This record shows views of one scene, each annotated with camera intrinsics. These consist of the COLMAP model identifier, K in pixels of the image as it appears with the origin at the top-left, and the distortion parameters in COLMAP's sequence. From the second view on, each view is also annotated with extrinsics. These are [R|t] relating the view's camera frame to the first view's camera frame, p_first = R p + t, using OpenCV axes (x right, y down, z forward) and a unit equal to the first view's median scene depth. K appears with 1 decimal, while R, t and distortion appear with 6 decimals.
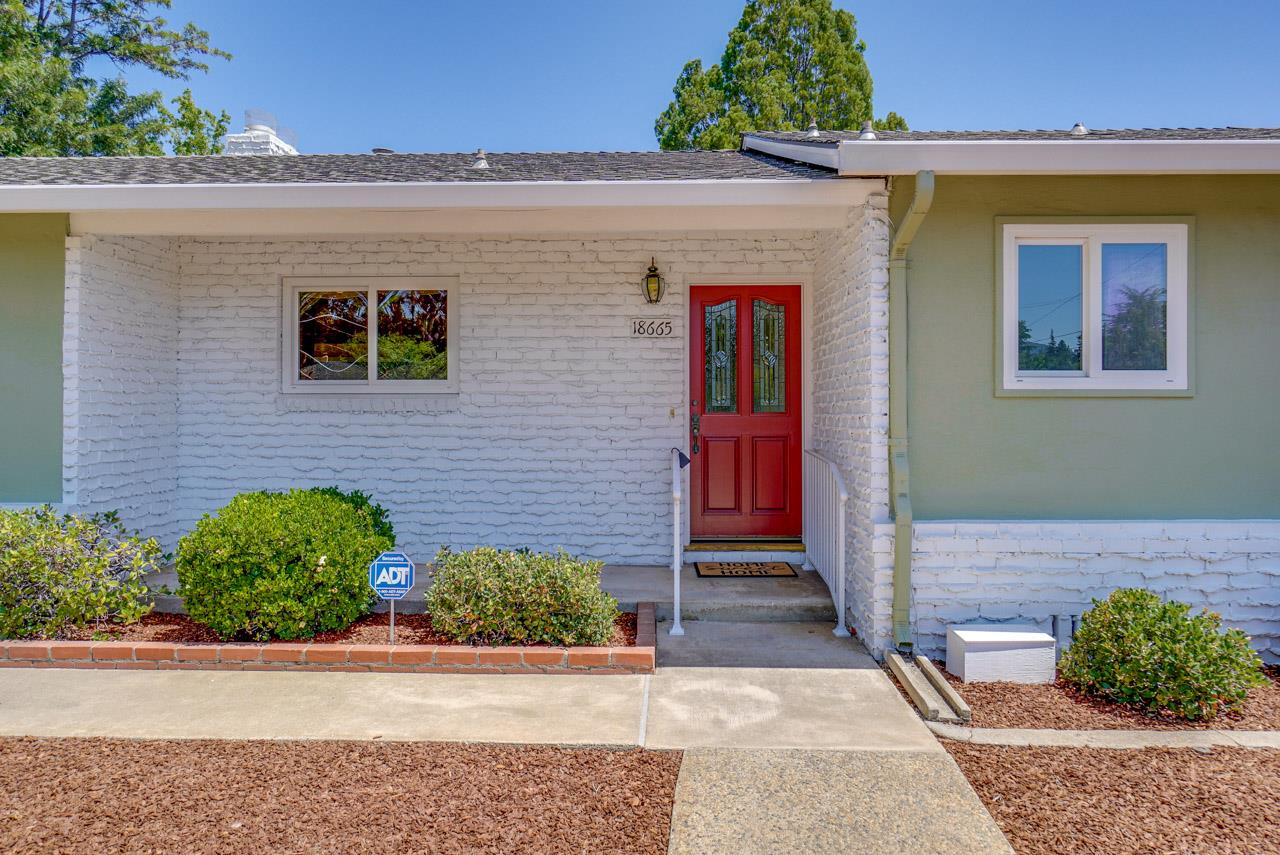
lens RADIAL K [[821.5, 0, 624.8], [0, 821.5, 396.5], [0, 0, 1]] dist [-0.009695, 0.002394]
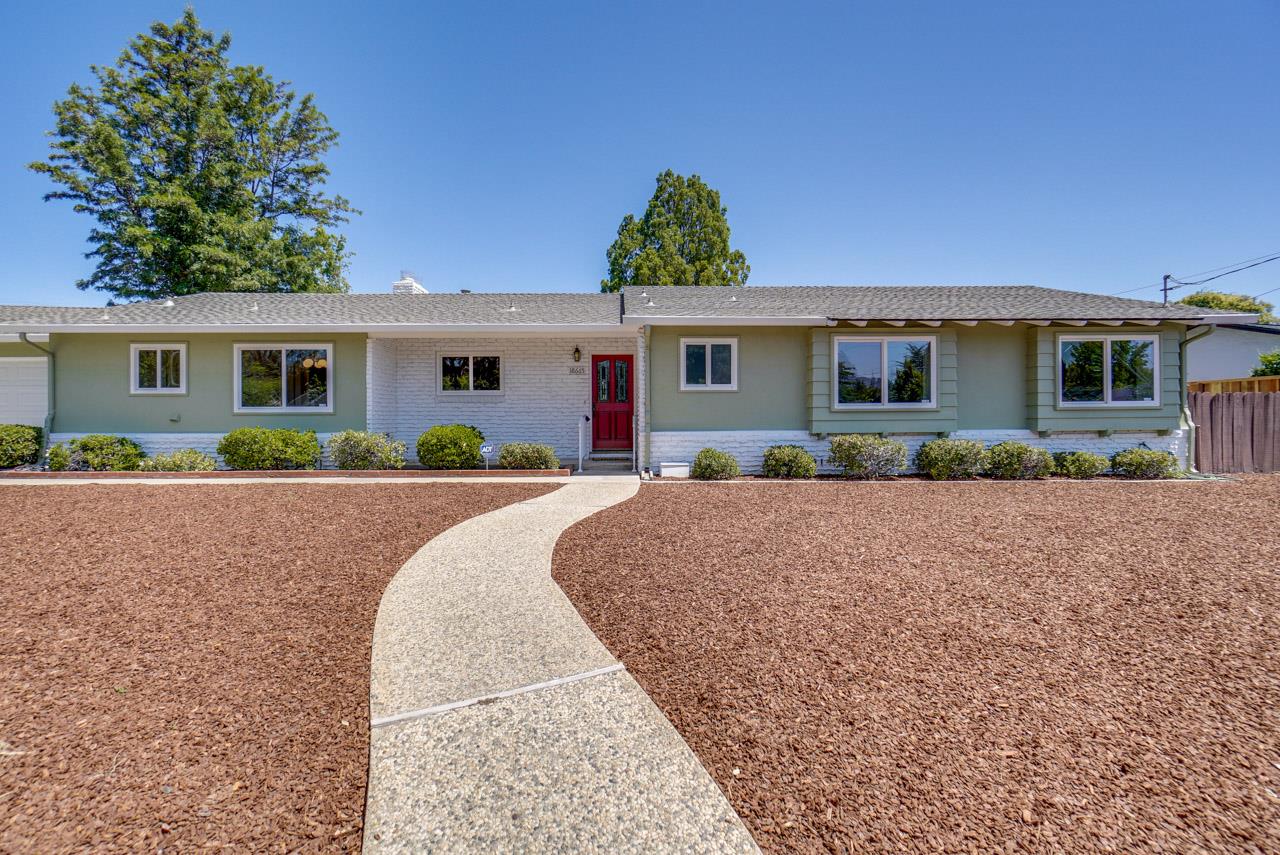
lens RADIAL K [[545.9, 0, 627.1], [0, 545.9, 413.6], [0, 0, 1]] dist [-0.003841, 0.000945]
pose [[0.998793, -0.003596, 0.048994, 0.105827], [0.003646, 0.999993, -0.000921, 0.058315], [-0.048991, 0.001098, 0.998799, -0.775792]]
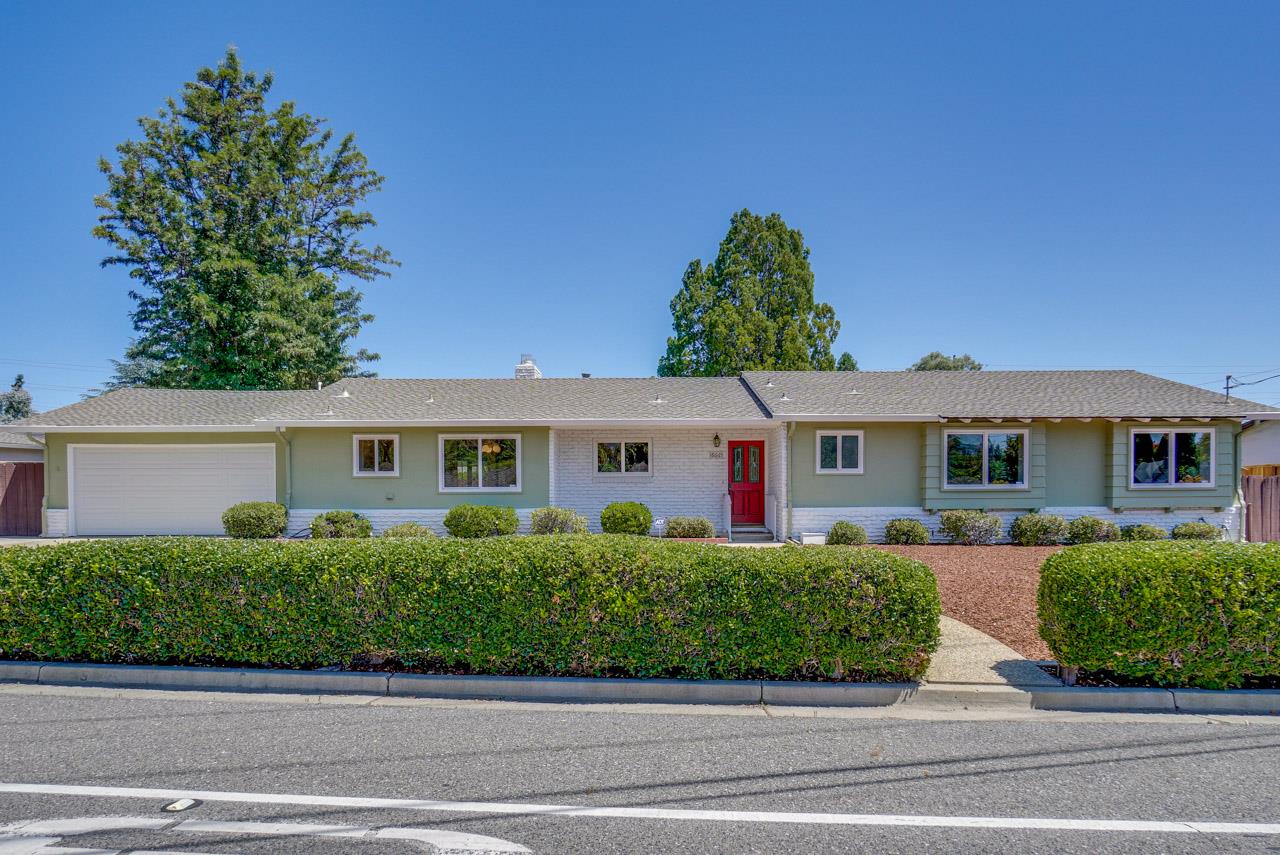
lens RADIAL K [[741.5, 0, 636.0], [0, 741.5, 506.1], [0, 0, 1]] dist [-0.002150, -0.002043]
pose [[0.999412, -0.003792, 0.034086, -0.353492], [0.003101, 0.999789, 0.020317, 0.048892], [-0.034156, -0.020200, 0.999212, -1.723066]]
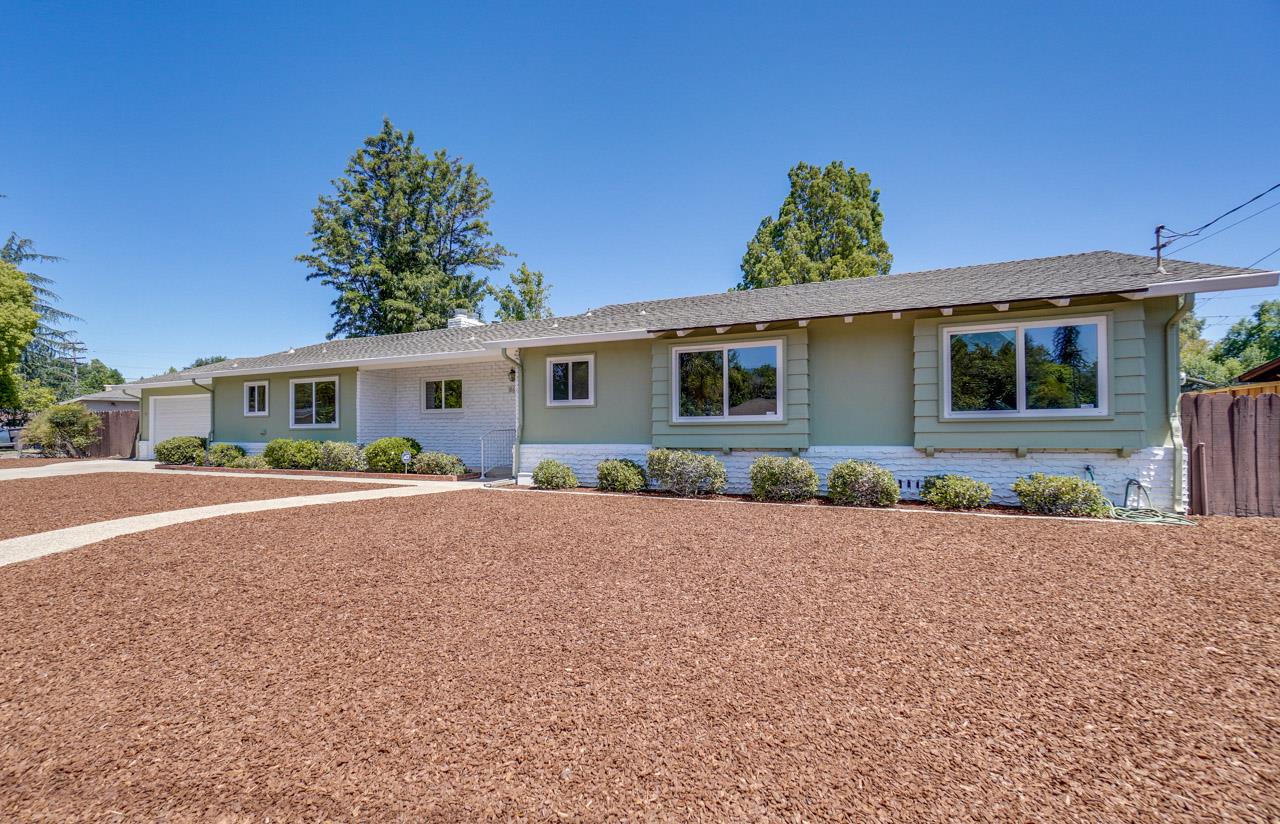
lens RADIAL K [[552.3, 0, 621.7], [0, 552.3, 428.1], [0, 0, 1]] dist [-0.004884, -0.000328]
pose [[0.924694, -0.007117, -0.380645, 1.146029], [0.008133, 0.999966, 0.001062, 0.057744], [0.380625, -0.004078, 0.924721, -0.714391]]
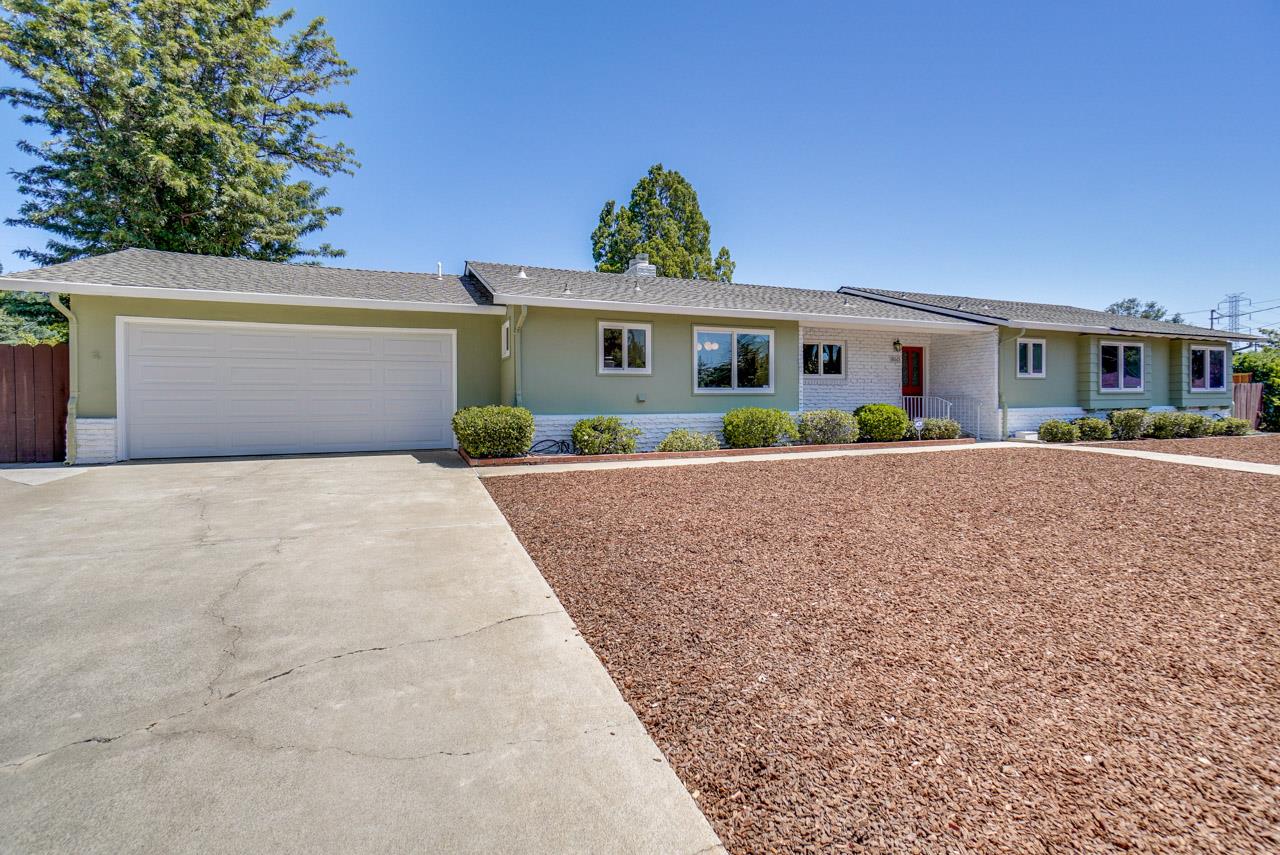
lens RADIAL K [[552.7, 0, 623.1], [0, 552.7, 399.7], [0, 0, 1]] dist [-0.000979, -0.000247]
pose [[0.920408, -0.004593, 0.390933, -1.768610], [0.002161, 0.999975, 0.006660, 0.058358], [-0.390954, -0.005285, 0.920395, -0.578341]]
